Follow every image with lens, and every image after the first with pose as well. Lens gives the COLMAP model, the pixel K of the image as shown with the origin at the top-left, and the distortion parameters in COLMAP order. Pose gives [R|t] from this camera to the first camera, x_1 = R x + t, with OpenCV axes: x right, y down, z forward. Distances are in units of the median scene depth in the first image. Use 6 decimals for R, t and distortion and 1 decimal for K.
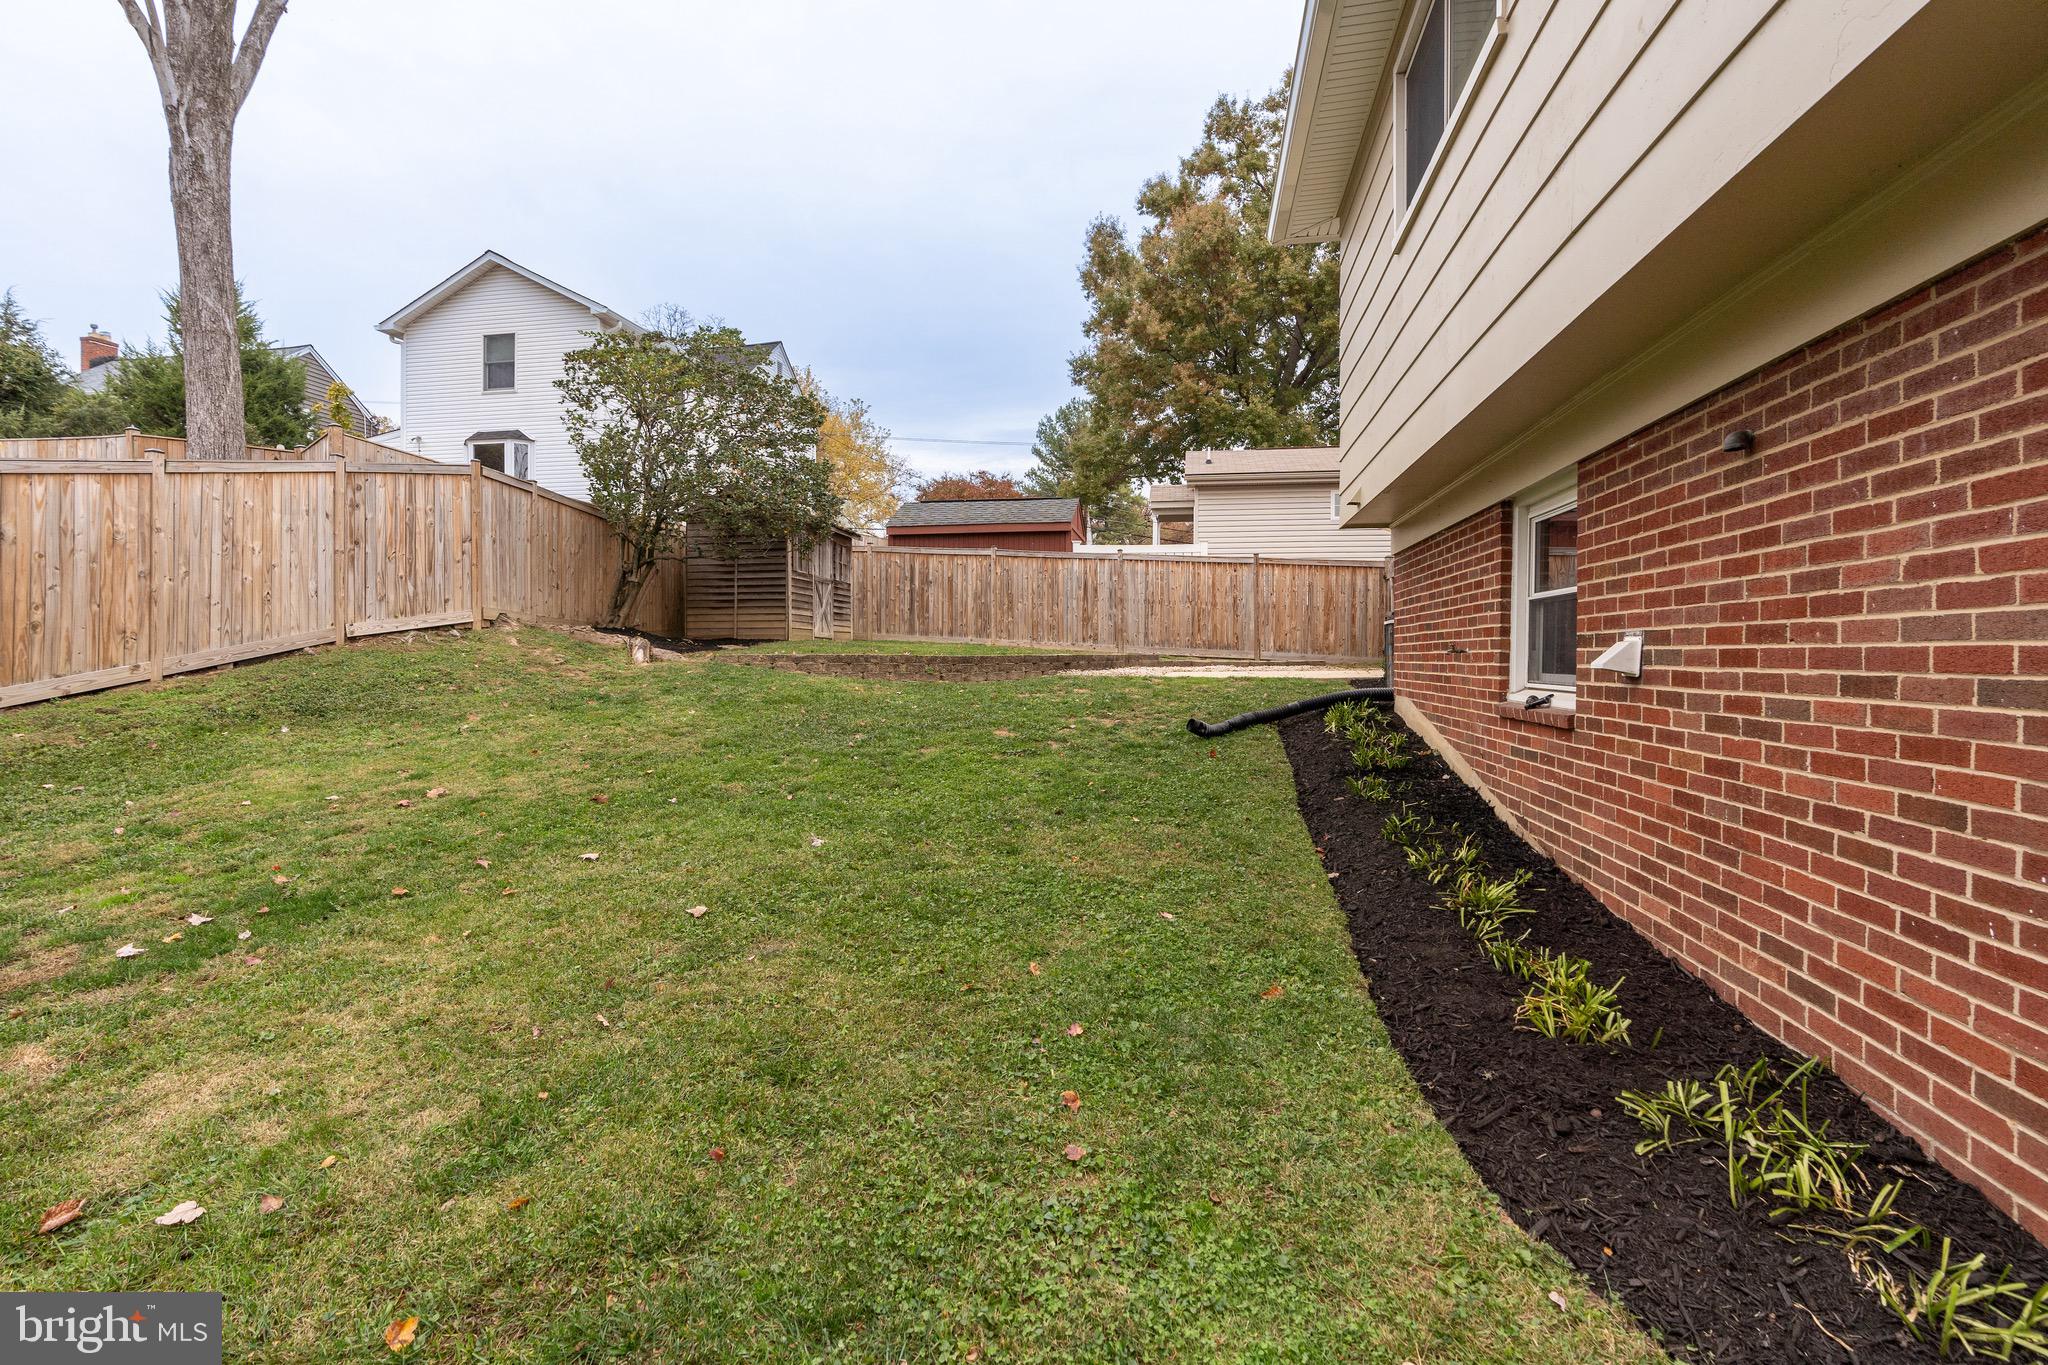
lens RADIAL K [[947.3, 0, 1030.6], [0, 947.3, 655.2], [0, 0, 1]] dist [-0.001794, 0.000307]
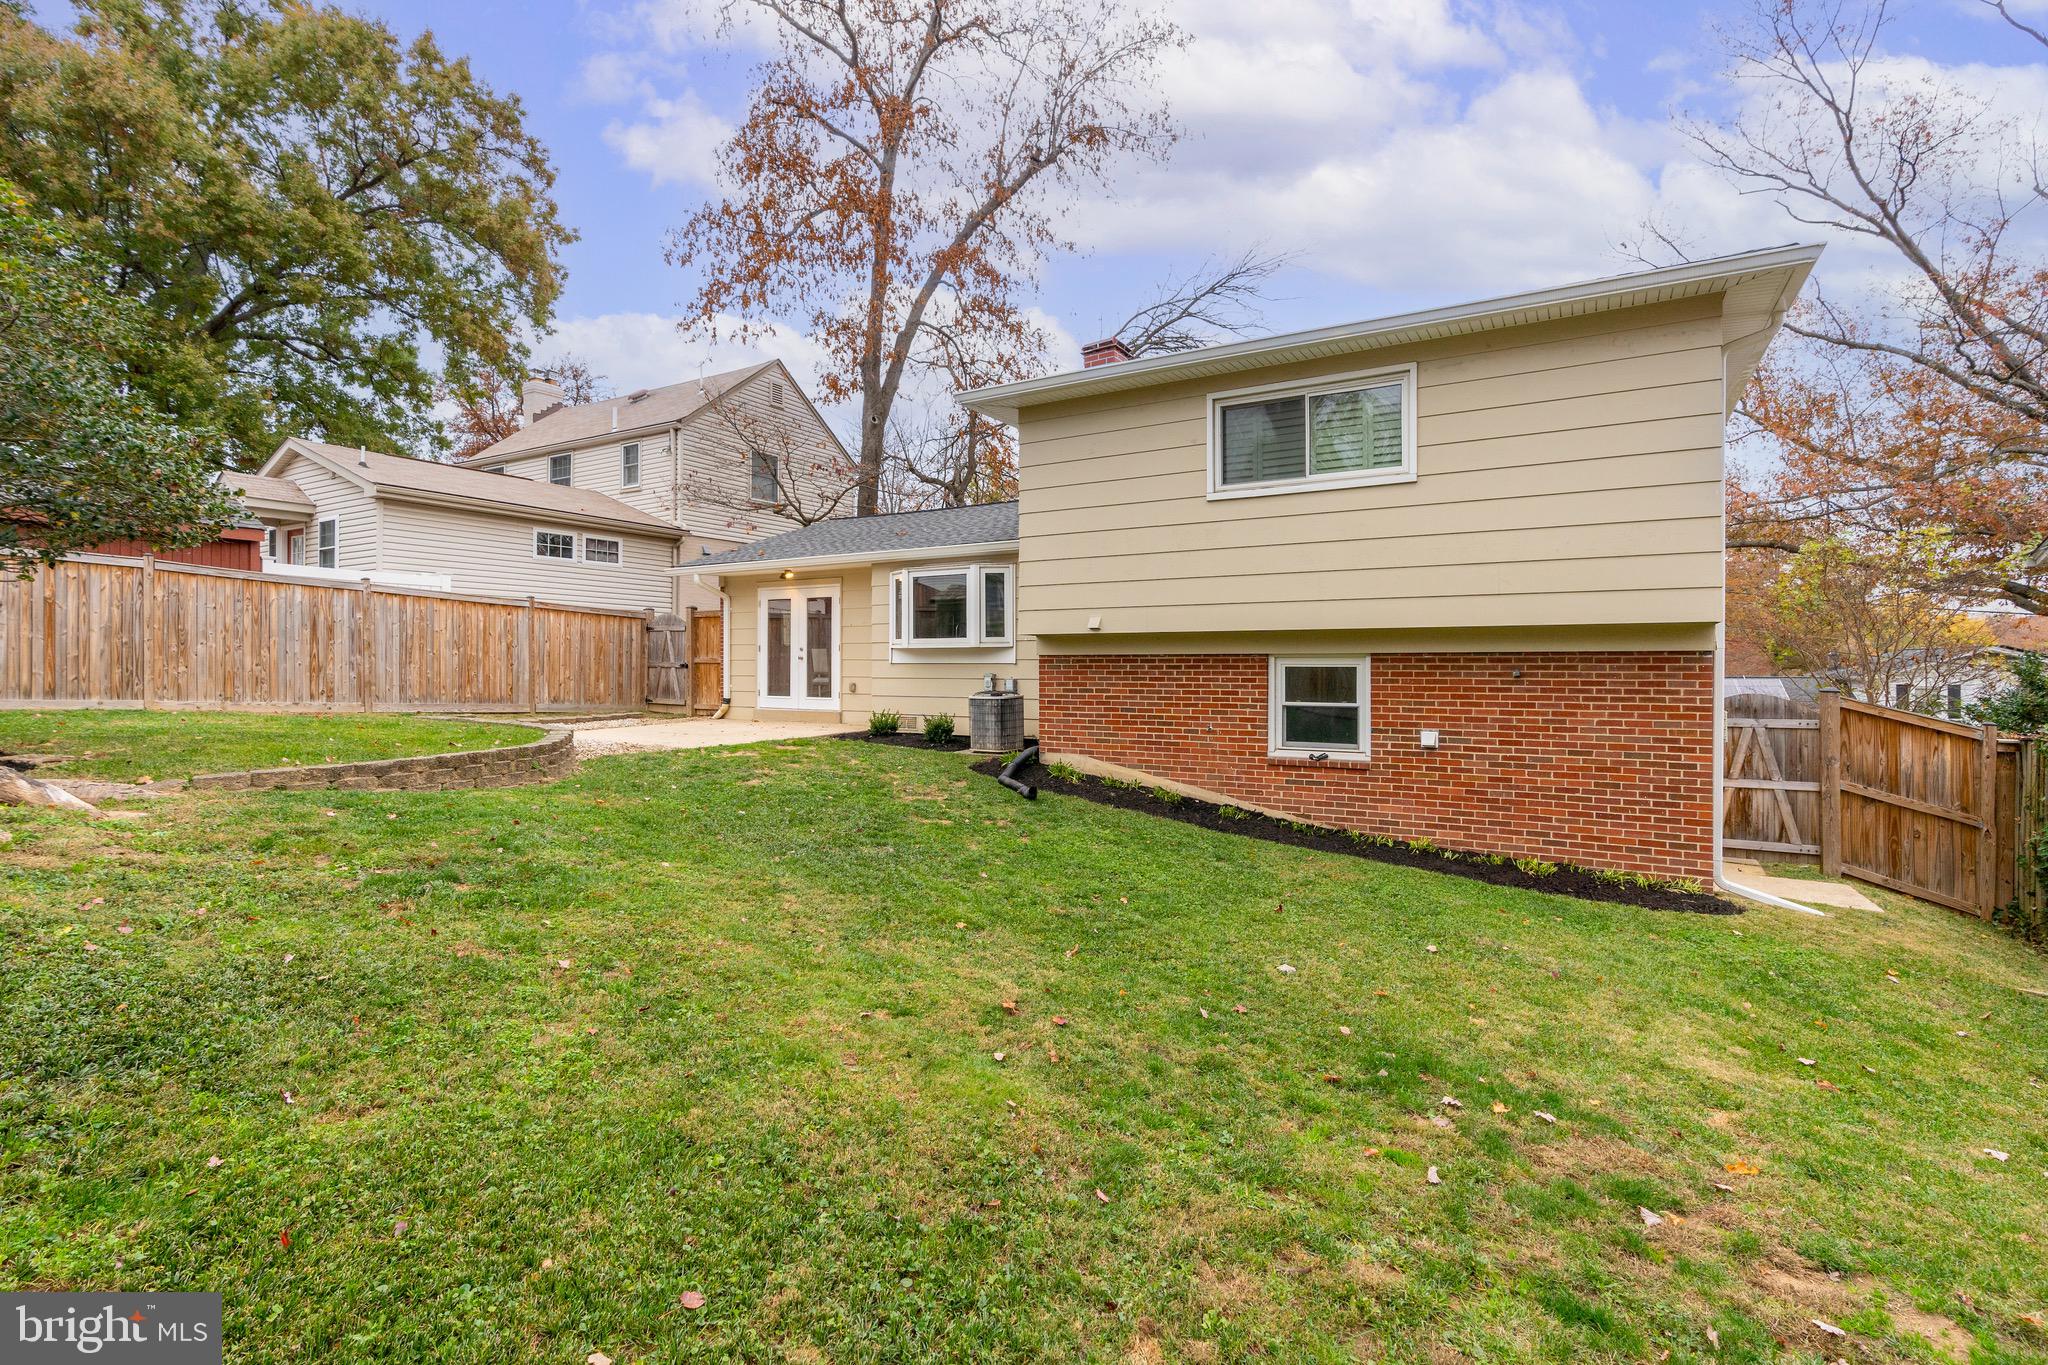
lens RADIAL K [[947.3, 0, 1030.6], [0, 947.3, 655.2], [0, 0, 1]] dist [-0.001794, 0.000307]
pose [[0.357990, 0.005173, 0.933711, -0.440403], [0.002262, 0.999977, -0.006408, -0.043719], [-0.933723, 0.004406, 0.357970, 0.224598]]
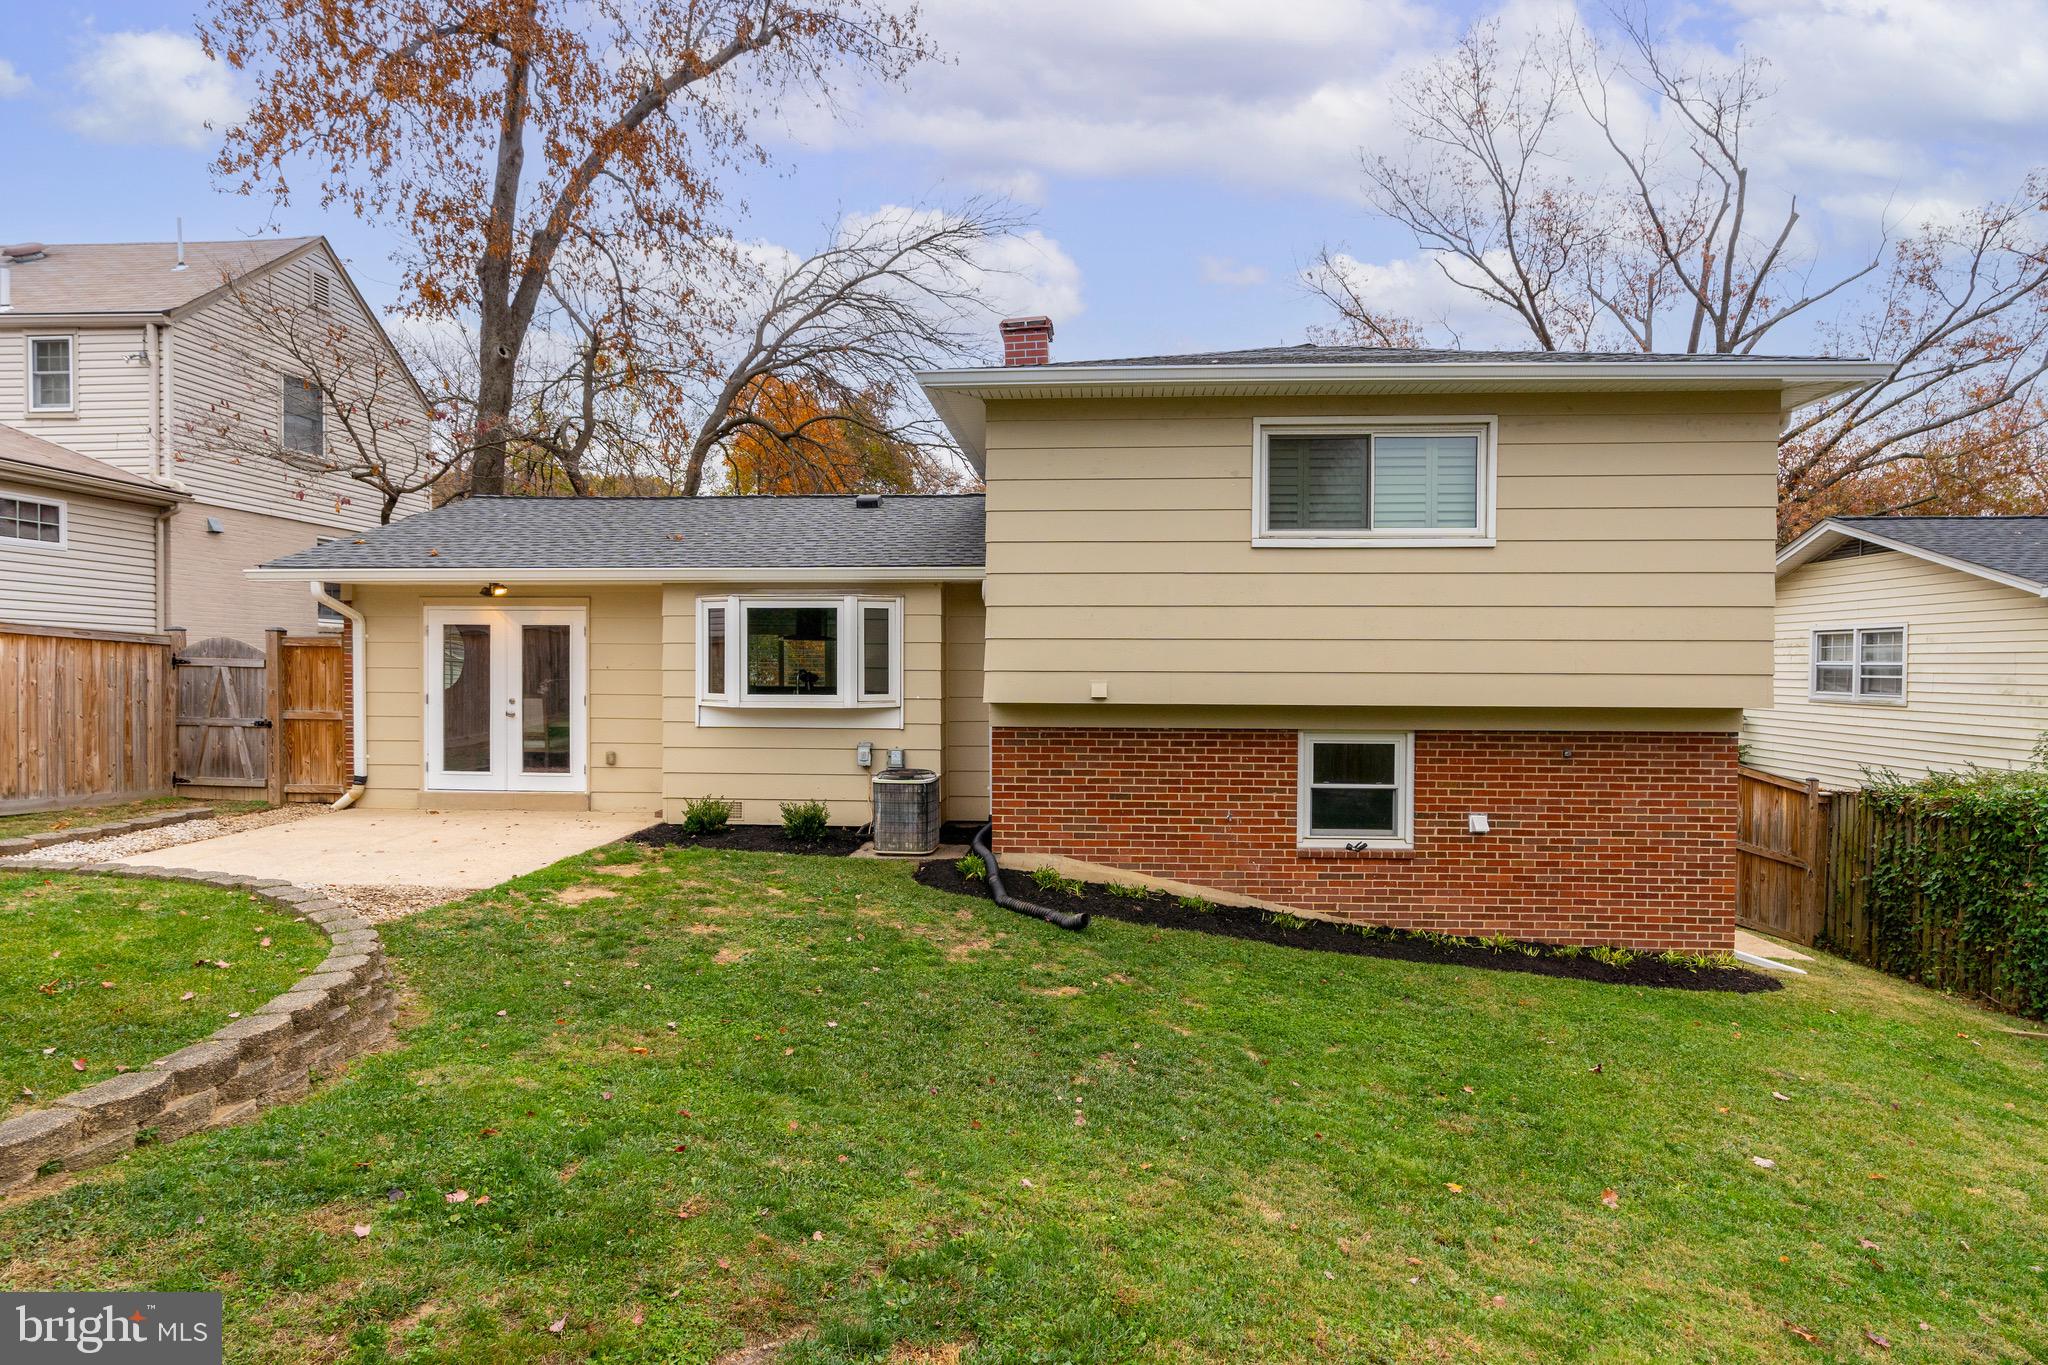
lens RADIAL K [[1083.9, 0, 1037.6], [0, 1083.9, 684.9], [0, 0, 1]] dist [-0.001679, 0.000793]
pose [[-0.108186, -0.023173, 0.993861, -0.397772], [-0.004079, 0.999730, 0.022866, -0.083196], [-0.994122, -0.001580, -0.108252, 0.492710]]
